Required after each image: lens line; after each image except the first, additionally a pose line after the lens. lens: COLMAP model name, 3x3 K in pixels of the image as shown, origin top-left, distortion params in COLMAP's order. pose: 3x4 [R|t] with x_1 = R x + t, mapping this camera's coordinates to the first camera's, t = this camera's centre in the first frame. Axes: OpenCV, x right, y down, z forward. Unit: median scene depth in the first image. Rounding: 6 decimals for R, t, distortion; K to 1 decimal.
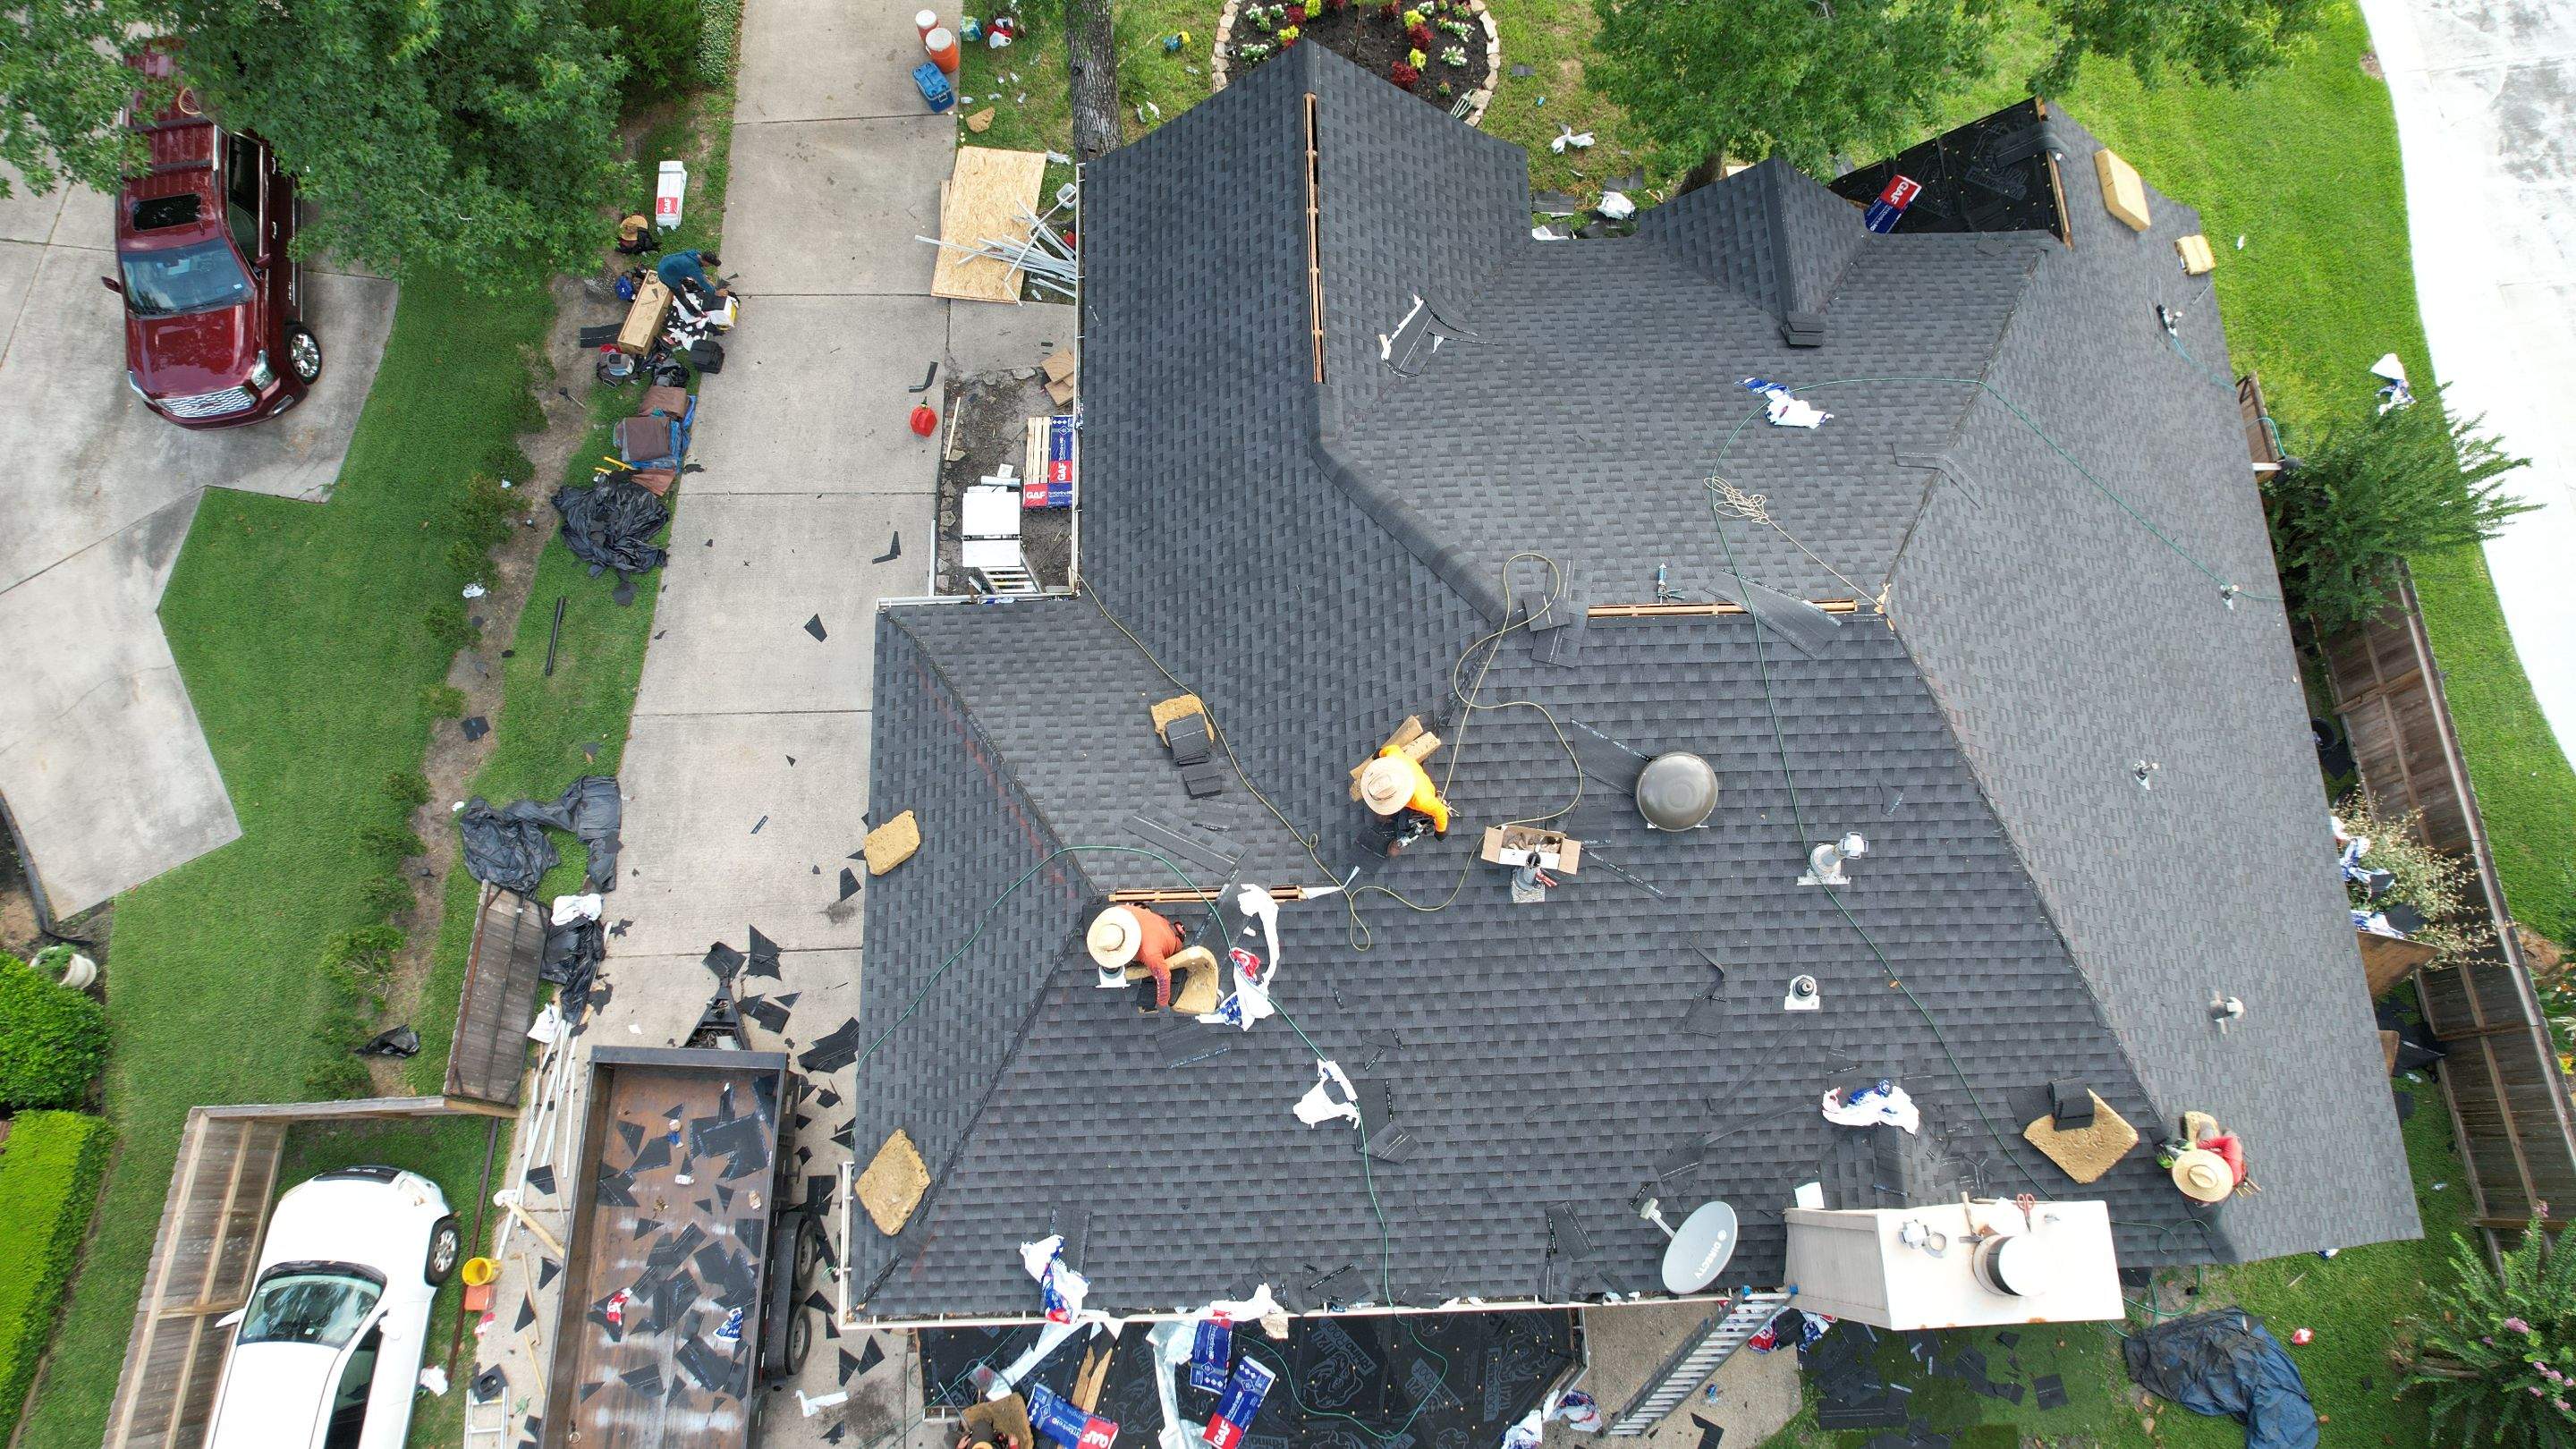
lens RADIAL K [[1639.8, 0, 1284.7], [0, 1639.8, 716.1], [0, 0, 1]] dist [-0.078788, 0.072021]
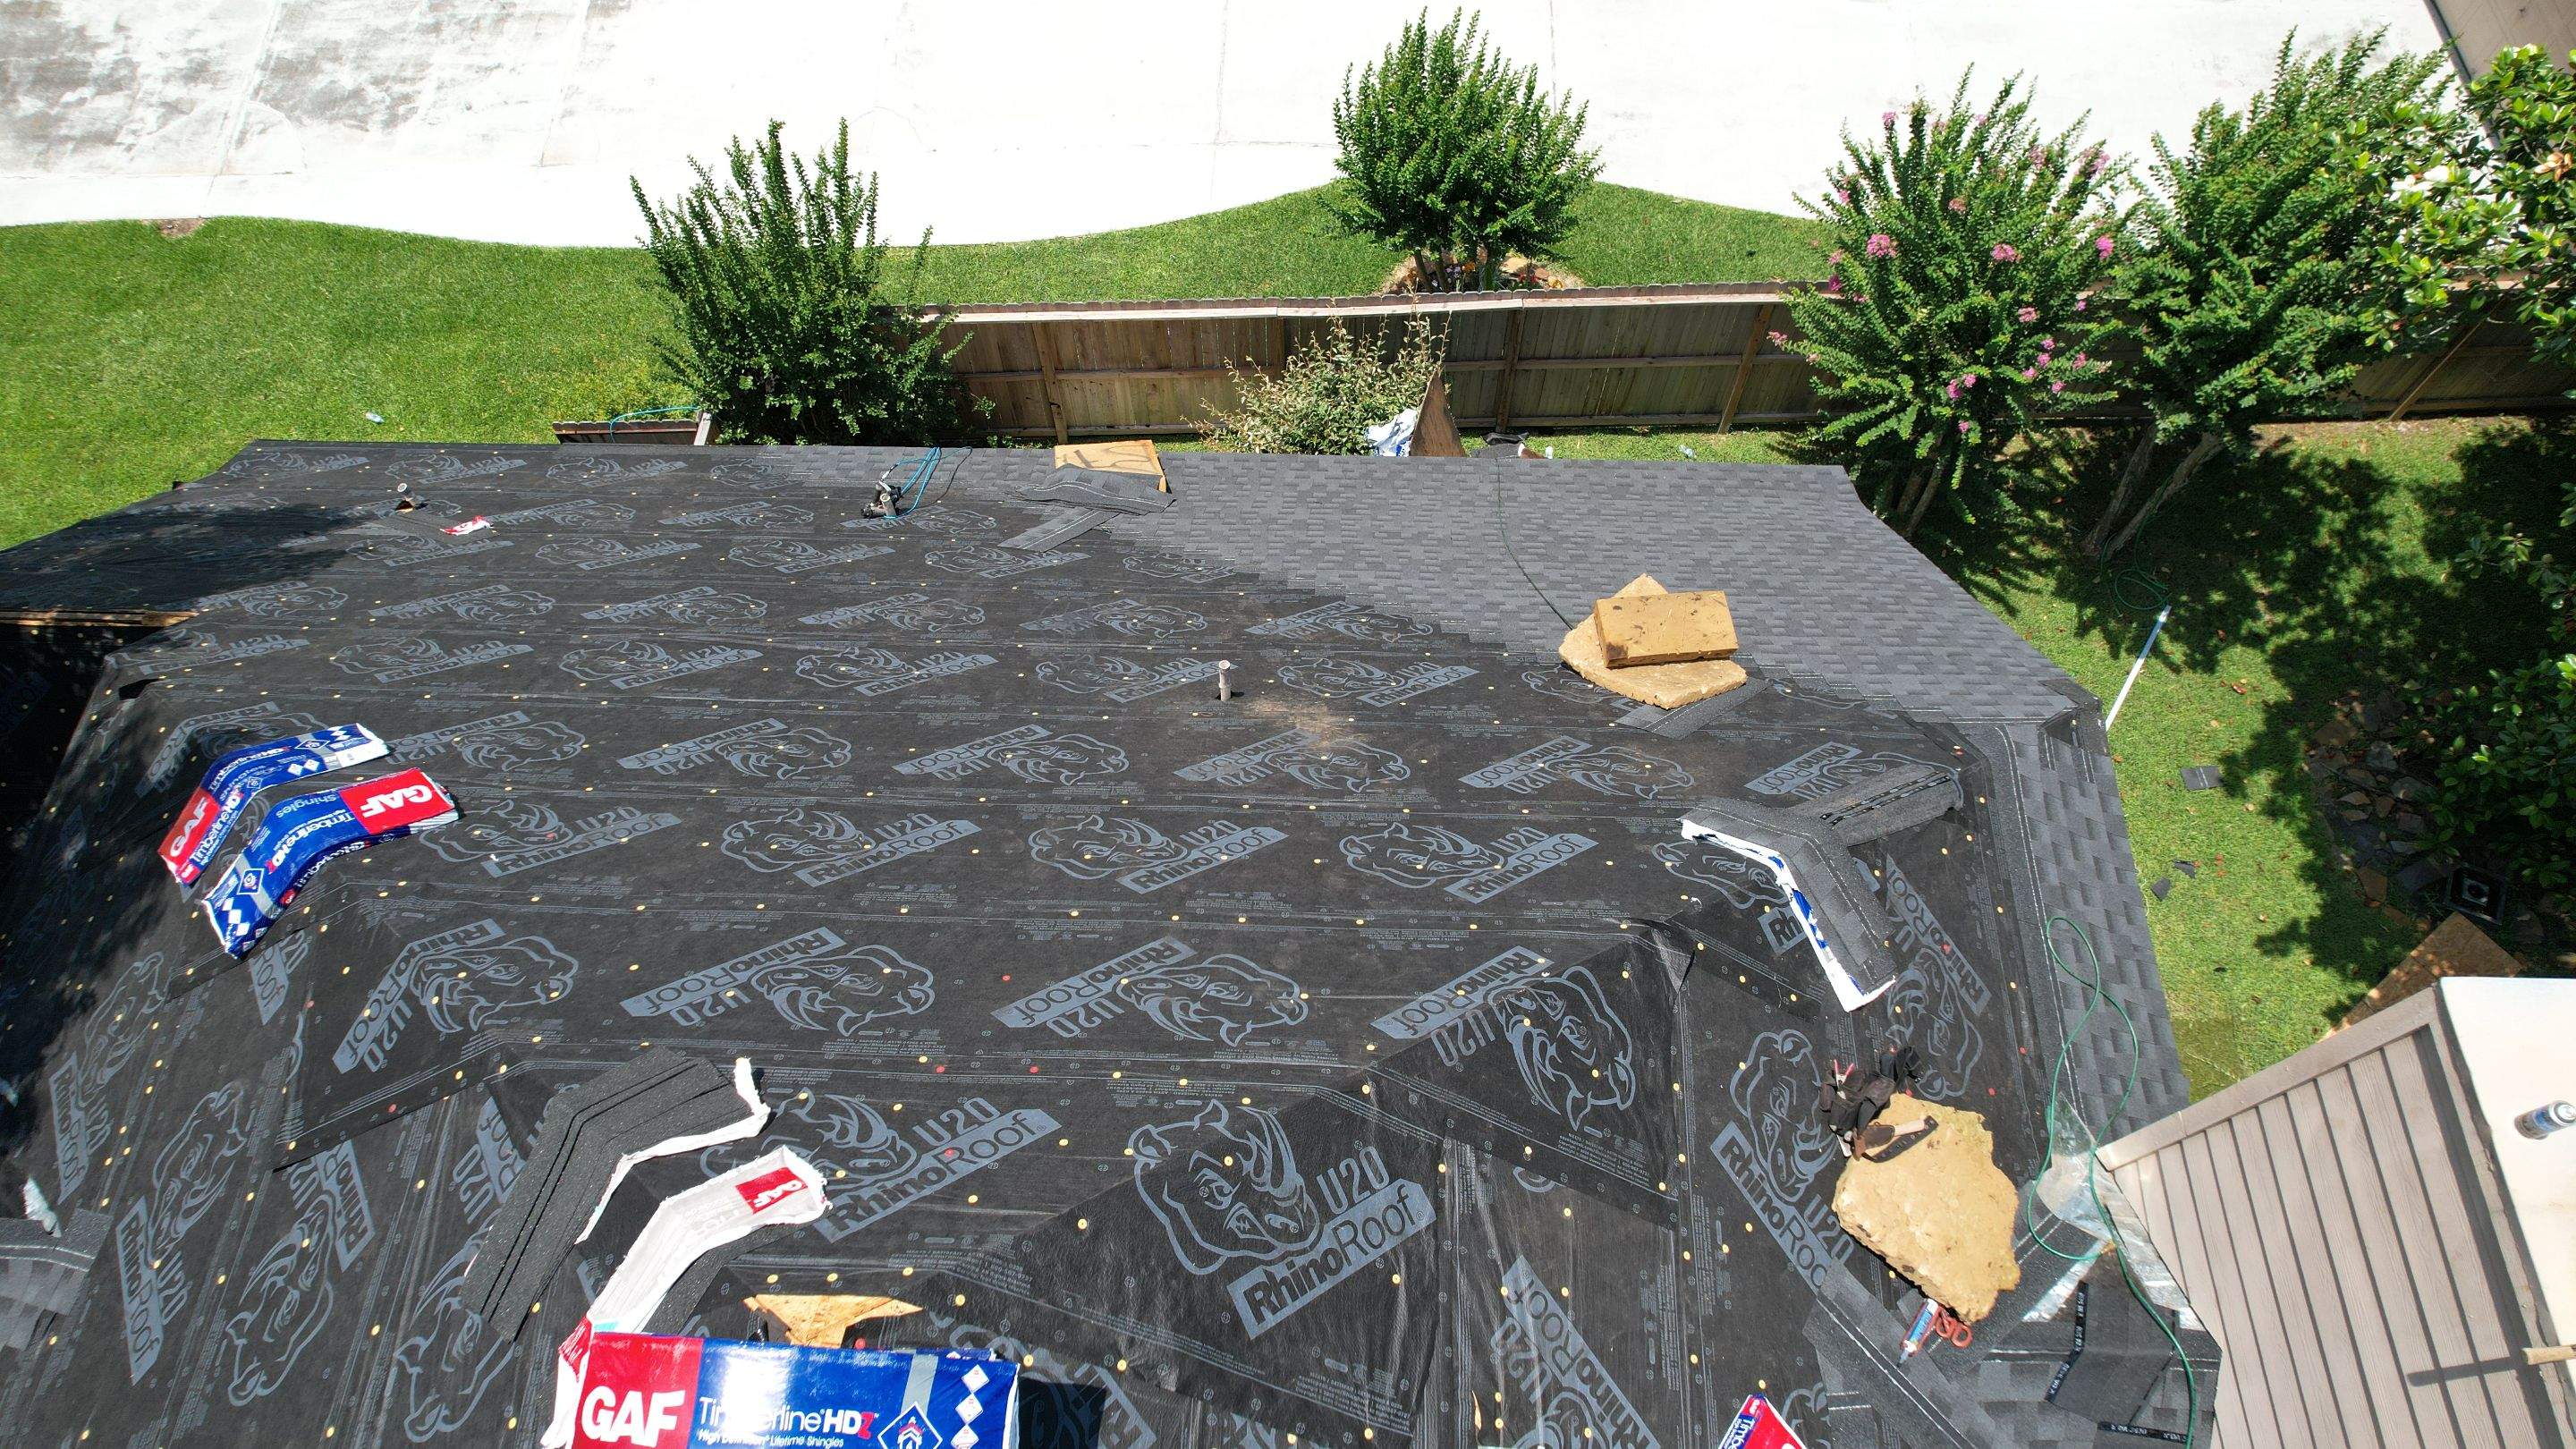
lens RADIAL K [[1639.8, 0, 1284.2], [0, 1639.8, 717.6], [0, 0, 1]] dist [-0.078788, 0.072021]
pose [[0.066015, -0.880222, 0.469948, 0.222050], [0.960207, 0.184131, 0.209997, -0.044818], [-0.271376, 0.437384, 0.857351, 0.438335]]
